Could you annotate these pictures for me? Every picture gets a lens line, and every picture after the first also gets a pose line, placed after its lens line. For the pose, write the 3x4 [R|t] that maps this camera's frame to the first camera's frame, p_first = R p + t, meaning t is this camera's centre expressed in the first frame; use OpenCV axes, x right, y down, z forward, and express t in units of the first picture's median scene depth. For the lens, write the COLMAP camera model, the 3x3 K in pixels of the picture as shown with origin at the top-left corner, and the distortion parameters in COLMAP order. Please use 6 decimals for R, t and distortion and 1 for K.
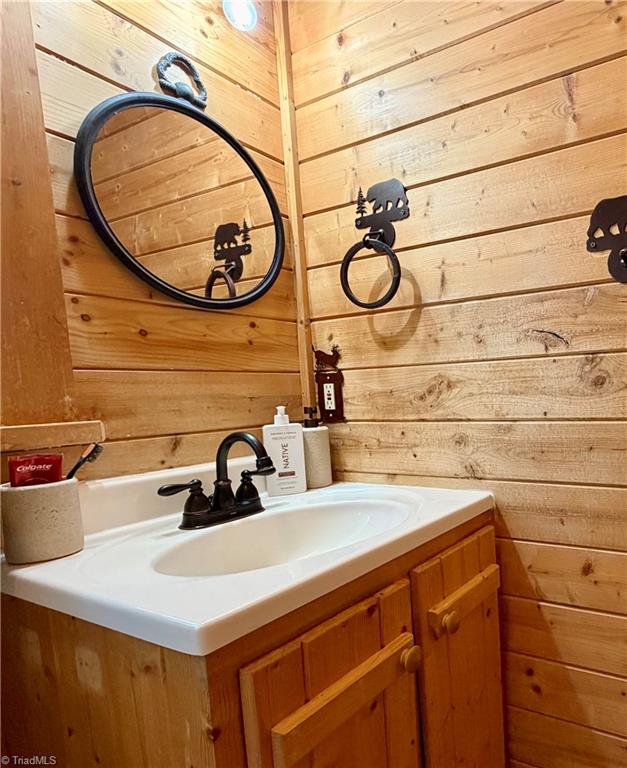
lens RADIAL K [[434.9, 0, 313.0], [0, 434.9, 414.8], [0, 0, 1]] dist [0.003320, -0.001261]
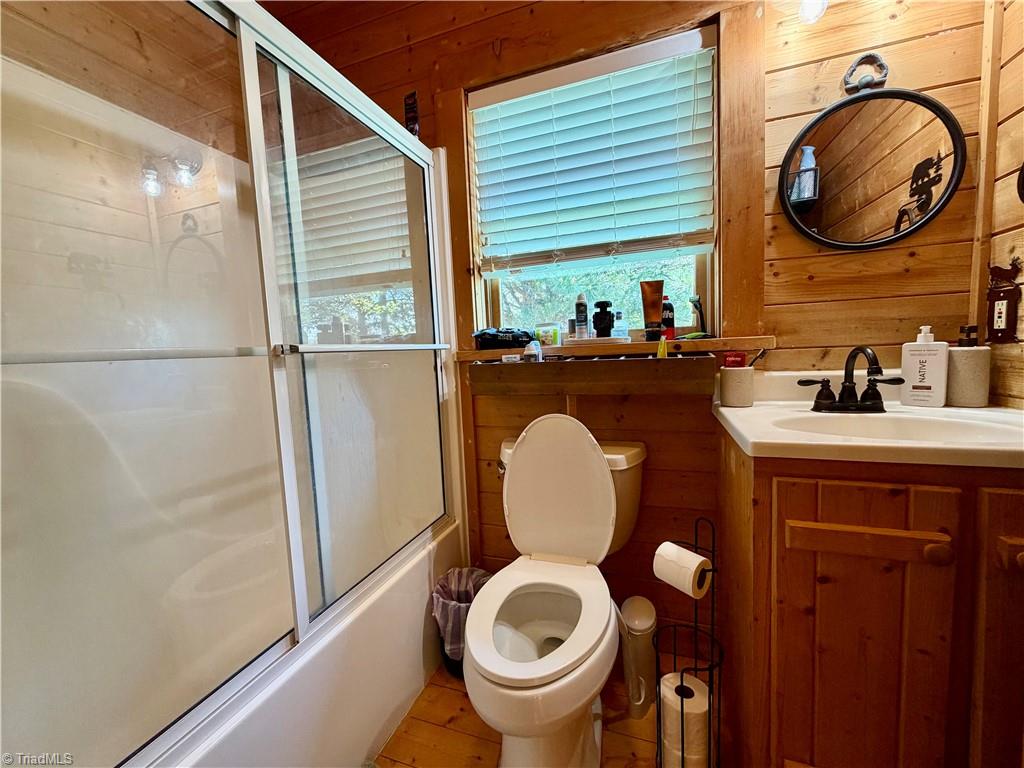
lens RADIAL K [[409.4, 0, 513.2], [0, 409.4, 383.1], [0, 0, 1]] dist [0.001004, -0.000015]
pose [[0.102326, 0.117231, -0.987819, 0.856928], [-0.038349, 0.992758, 0.113845, 0.045708], [0.994011, 0.026233, 0.106081, -0.140922]]
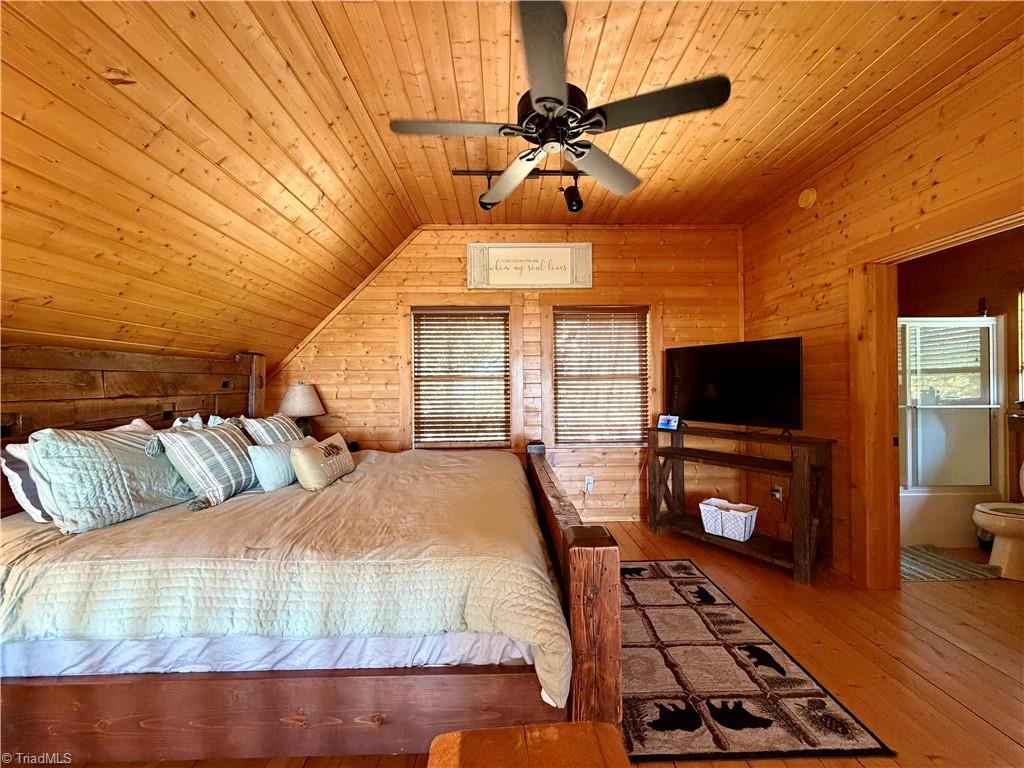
lens RADIAL K [[409.4, 0, 514.6], [0, 409.4, 384.1], [0, 0, 1]] dist [0.001004, -0.000015]
pose [[-0.884872, 0.037107, -0.464354, 4.540088], [-0.005870, 0.995855, 0.090766, -0.396129], [0.465797, 0.083042, -0.880986, 0.933468]]
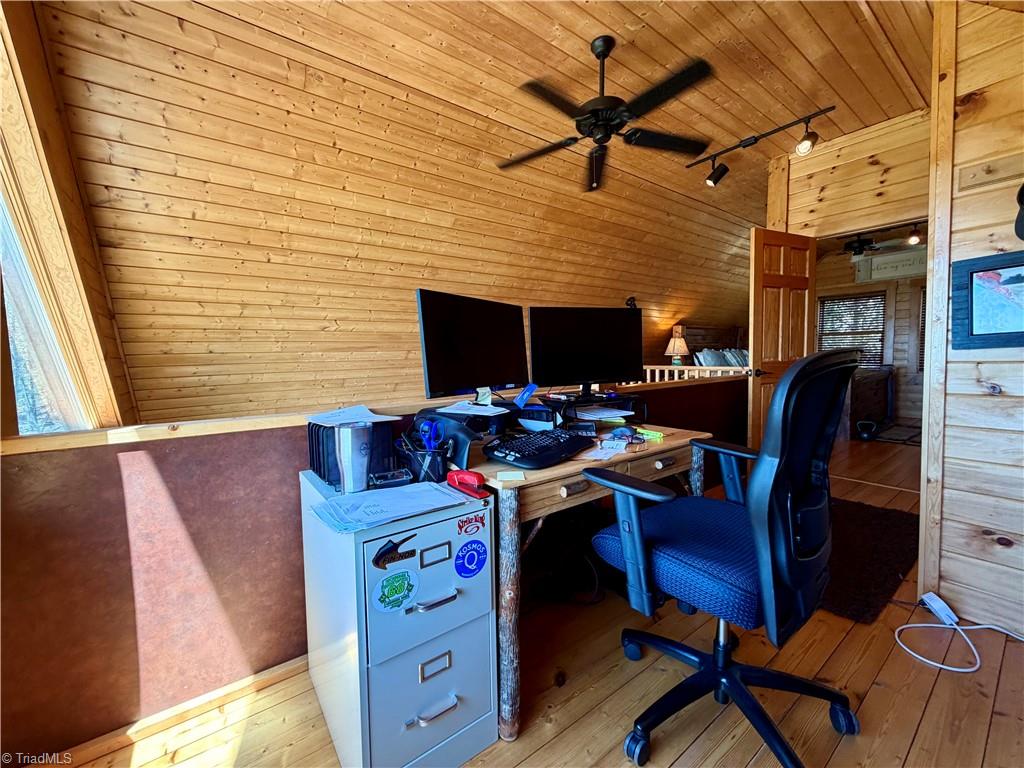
lens RADIAL K [[409.4, 0, 510.3], [0, 409.4, 382.5], [0, 0, 1]] dist [0.001004, -0.000015]
pose [[-0.884959, 0.016784, 0.465367, 5.159999], [0.084165, 0.988657, 0.124395, -0.663723], [-0.458001, 0.149253, -0.876333, 6.936173]]
